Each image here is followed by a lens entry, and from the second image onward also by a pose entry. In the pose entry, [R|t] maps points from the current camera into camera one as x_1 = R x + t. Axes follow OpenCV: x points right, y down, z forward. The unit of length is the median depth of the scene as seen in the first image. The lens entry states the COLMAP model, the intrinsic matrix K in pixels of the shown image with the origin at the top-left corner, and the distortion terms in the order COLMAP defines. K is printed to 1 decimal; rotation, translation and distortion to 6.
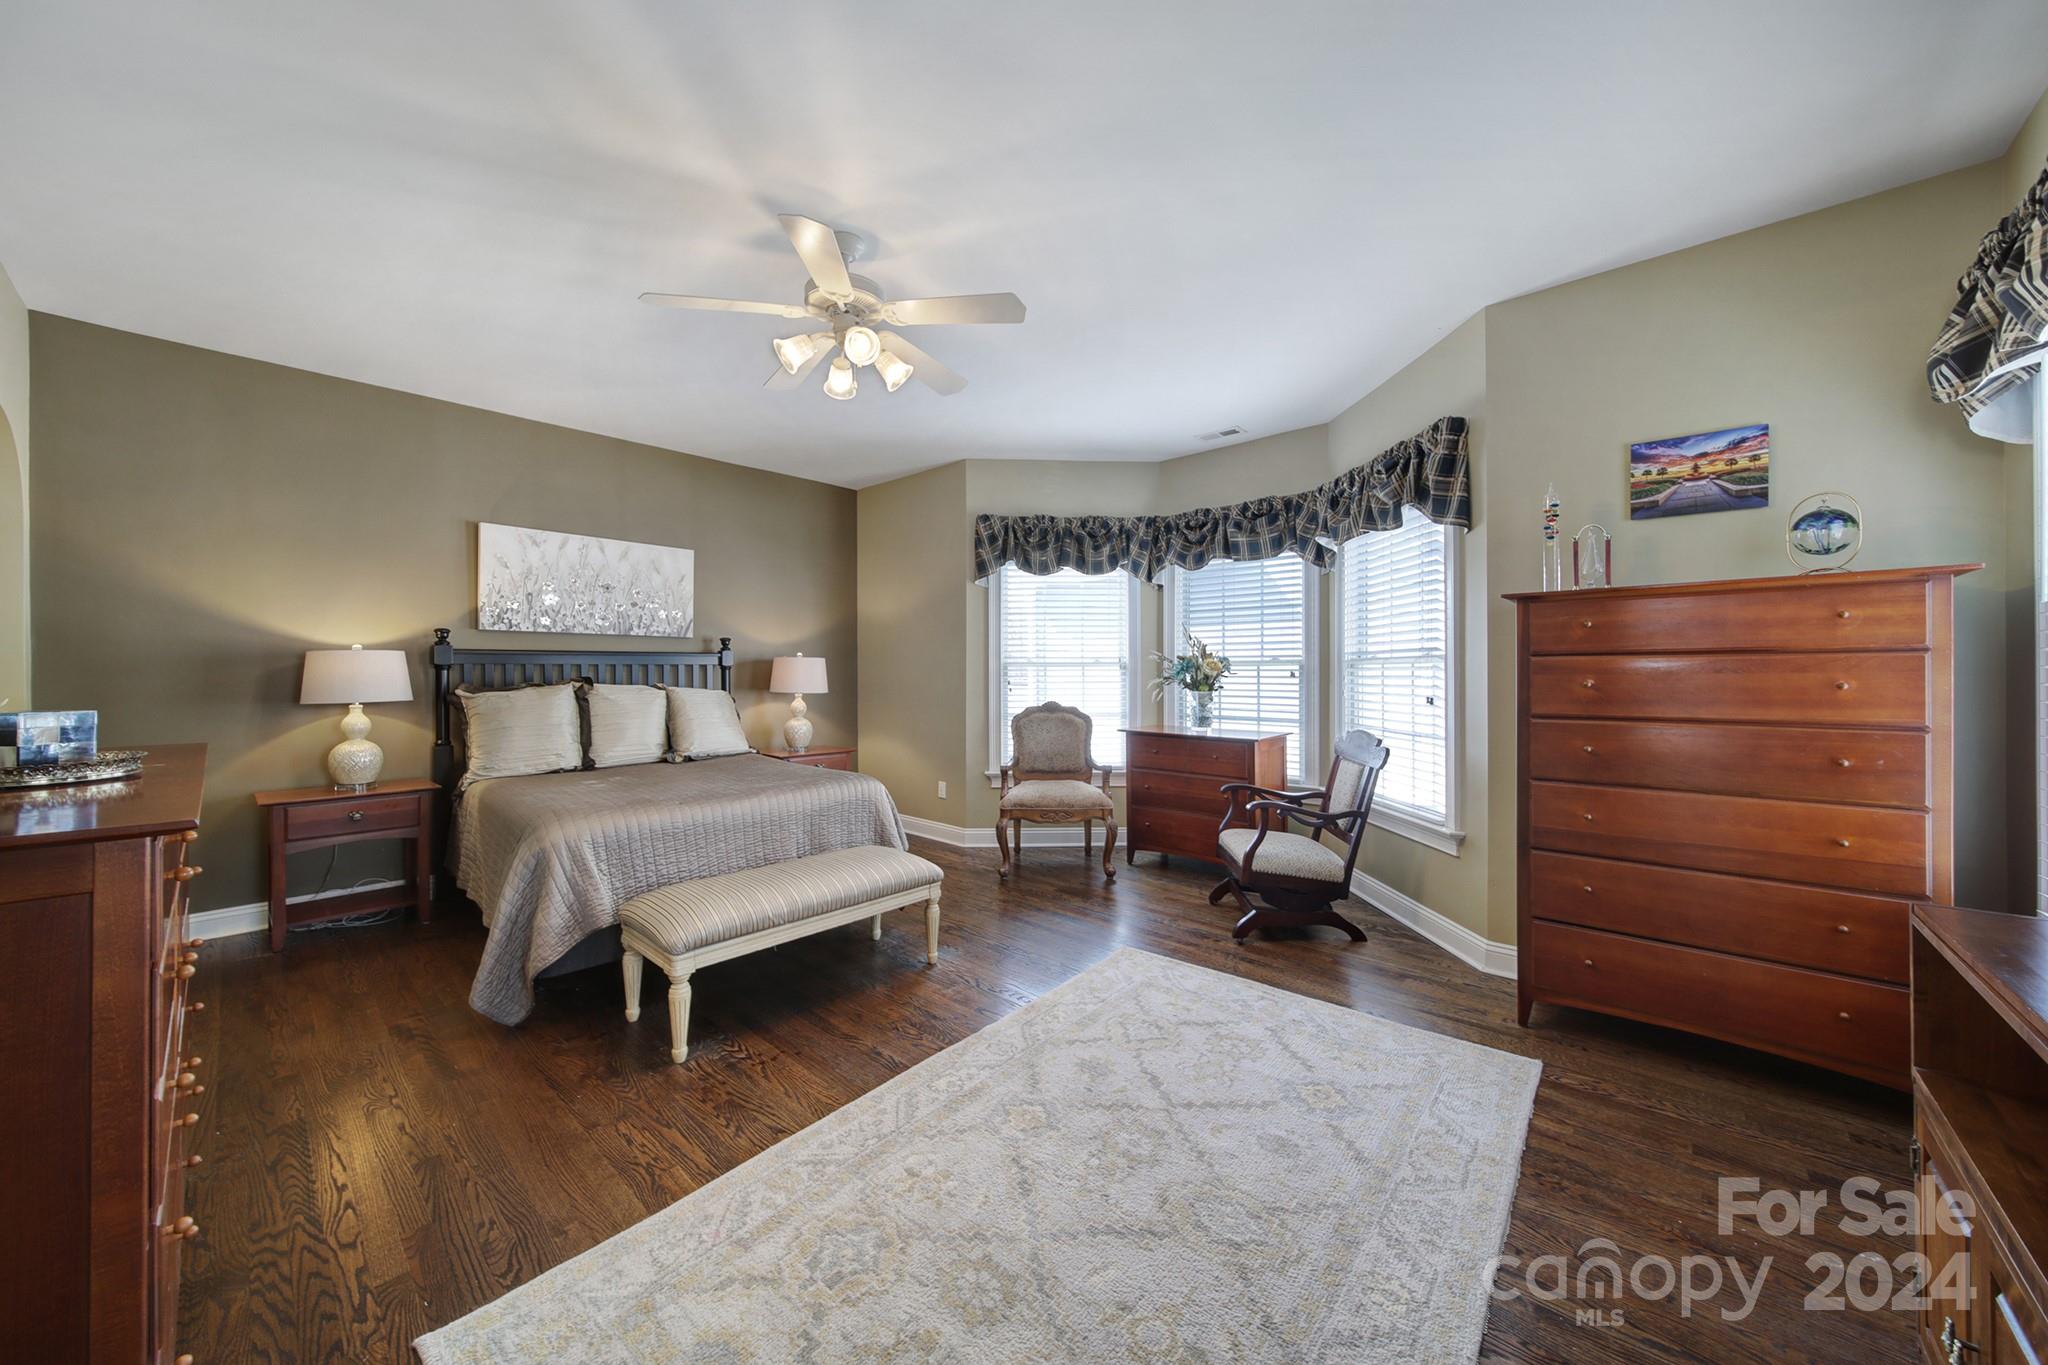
lens RADIAL K [[722.2, 0, 1012.6], [0, 722.2, 674.7], [0, 0, 1]] dist [0.001290, -0.001070]
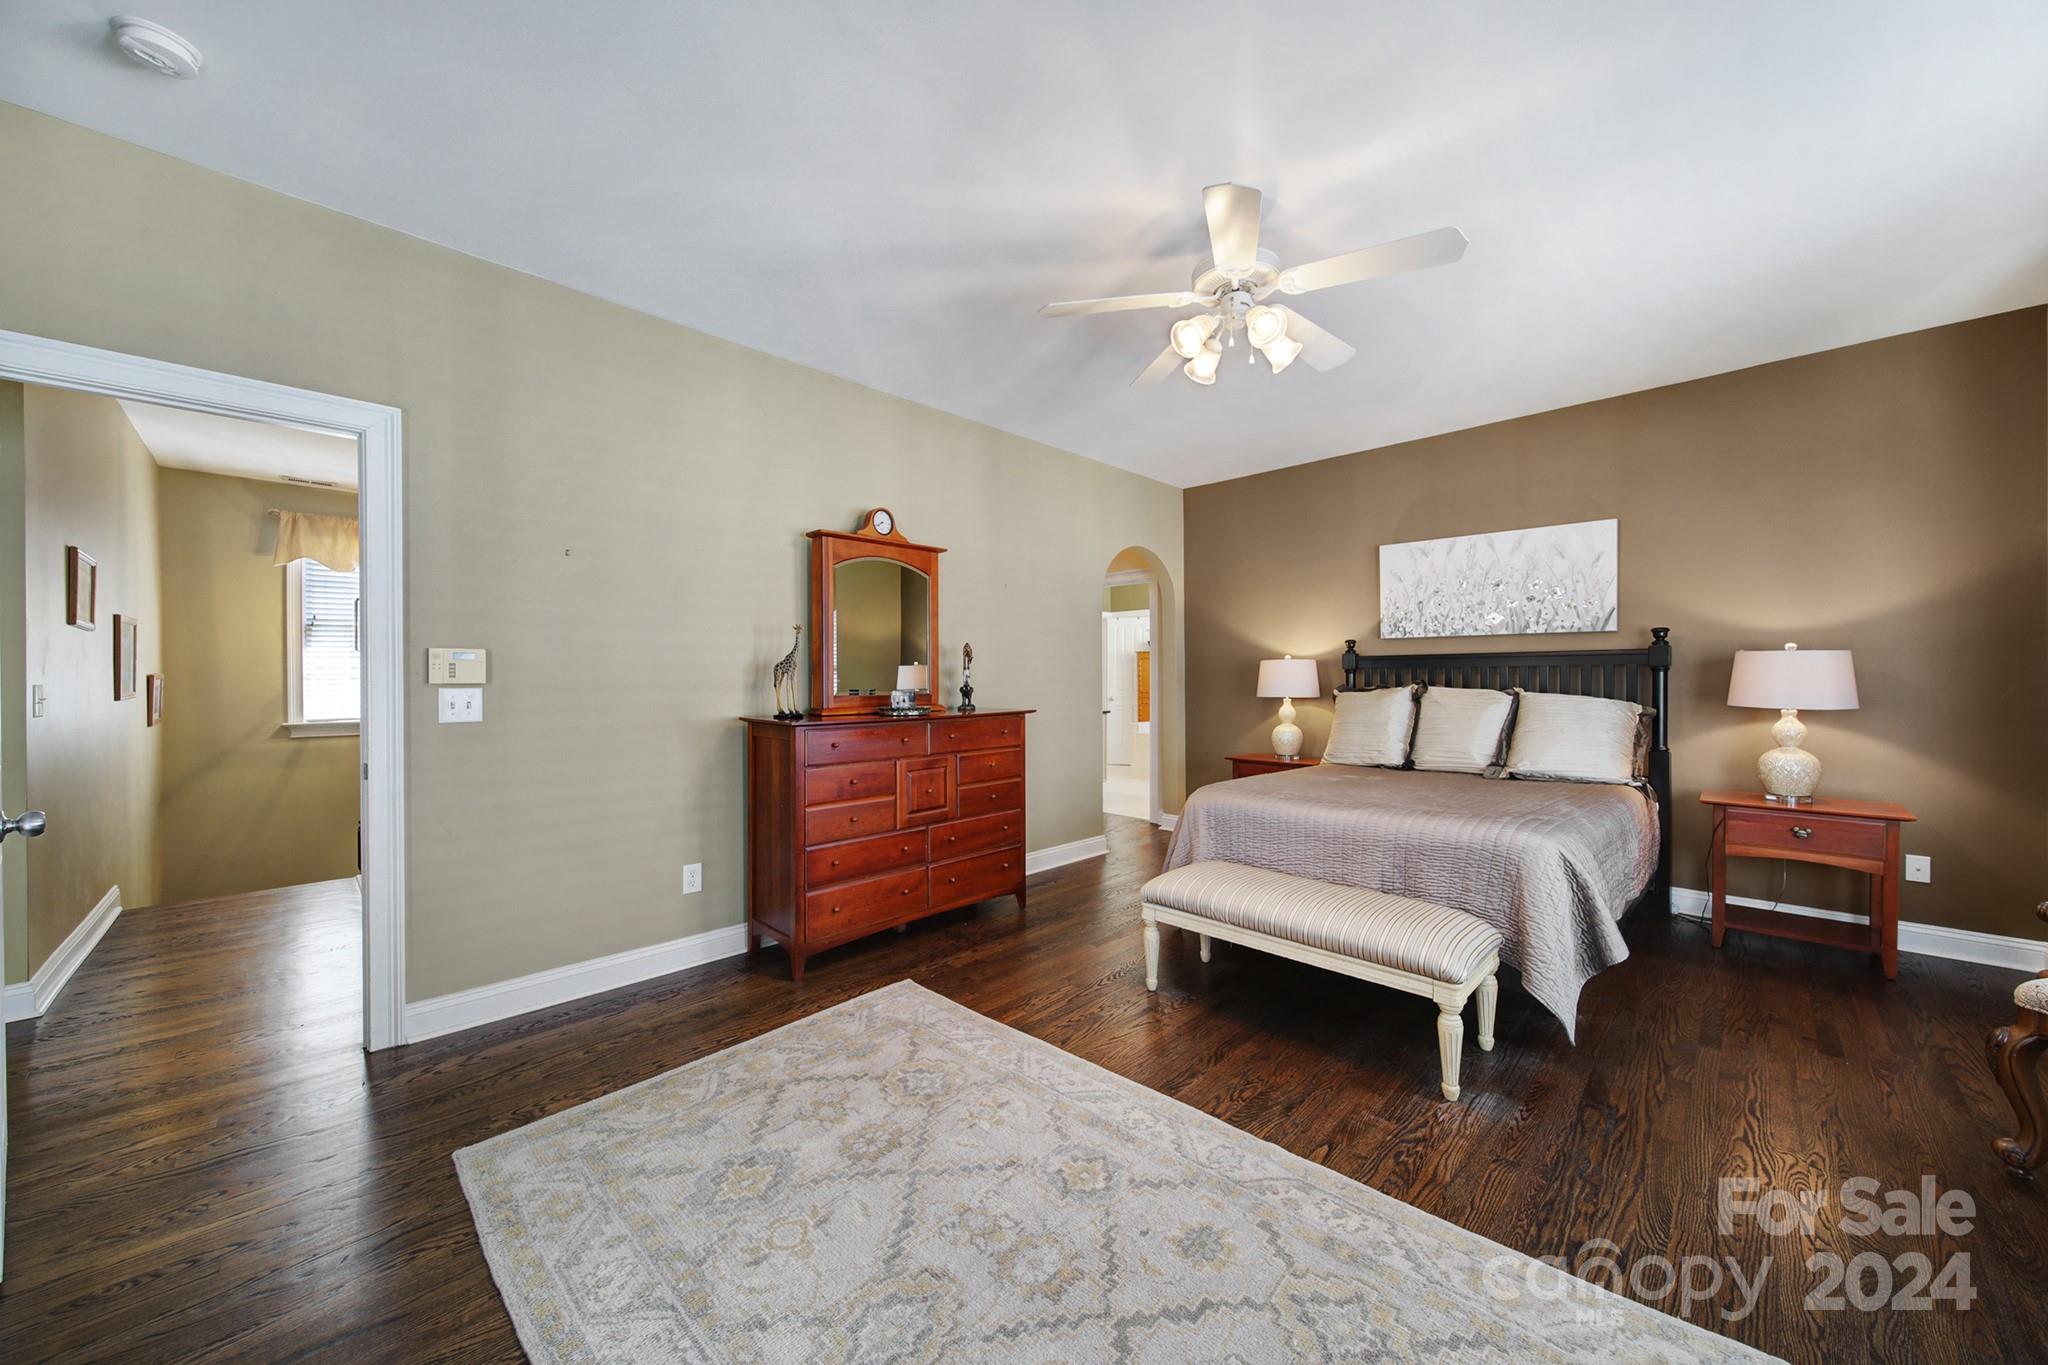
lens RADIAL K [[722.2, 0, 1017.9], [0, 722.2, 681.7], [0, 0, 1]] dist [0.001290, -0.001070]
pose [[-0.044778, 0.006357, -0.998977, 0.461048], [-0.001037, 0.999979, 0.006410, -0.000268], [0.998996, 0.001323, -0.044771, 0.486166]]
